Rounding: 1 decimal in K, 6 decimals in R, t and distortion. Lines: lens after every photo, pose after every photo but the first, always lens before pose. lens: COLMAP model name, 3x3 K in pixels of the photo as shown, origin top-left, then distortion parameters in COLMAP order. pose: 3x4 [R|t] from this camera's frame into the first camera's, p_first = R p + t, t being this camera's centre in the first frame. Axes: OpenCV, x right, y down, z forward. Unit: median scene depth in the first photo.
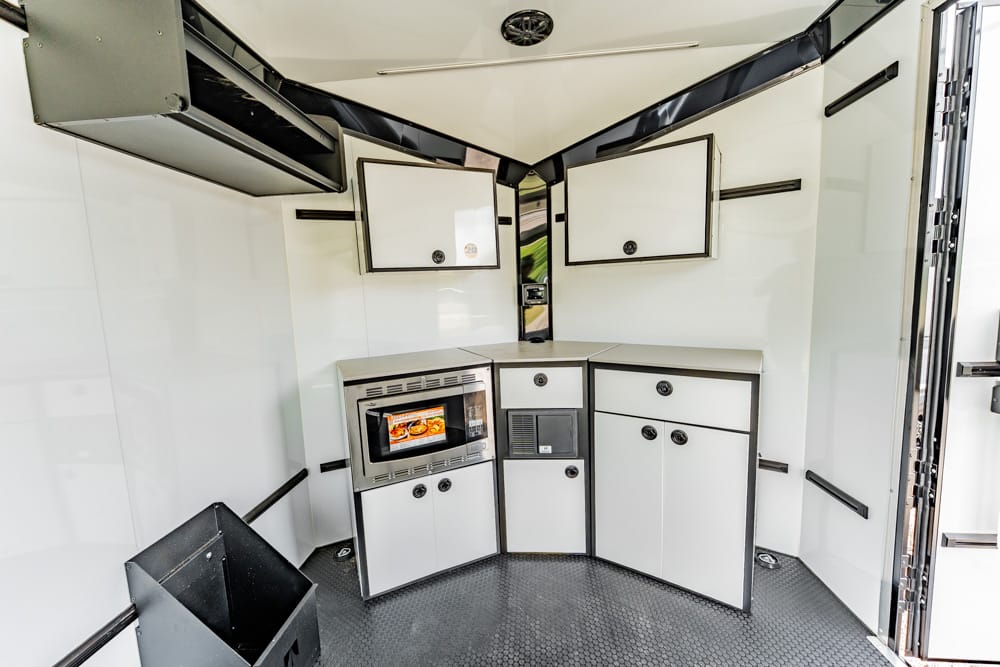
lens RADIAL K [[433.8, 0, 491.9], [0, 433.8, 338.1], [0, 0, 1]] dist [-0.004281, -0.000826]
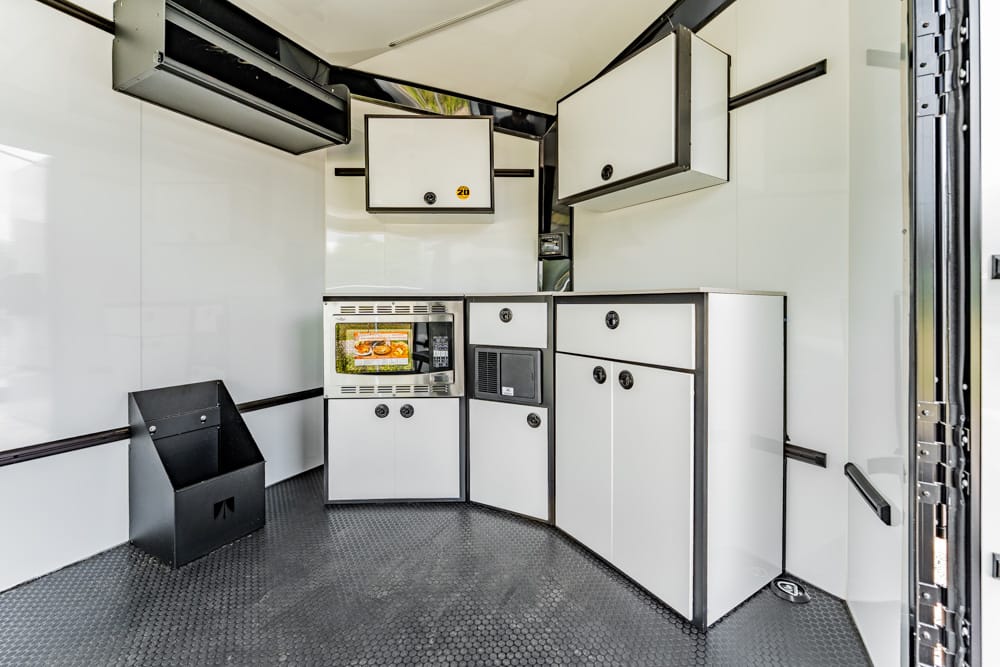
lens RADIAL K [[438.9, 0, 481.2], [0, 438.9, 306.6], [0, 0, 1]] dist [-0.004412, -0.000385]
pose [[0.906932, 0.042917, -0.419086, 0.499480], [-0.089283, 0.991781, -0.091650, 0.182472], [0.411708, 0.120538, 0.903309, 0.110020]]
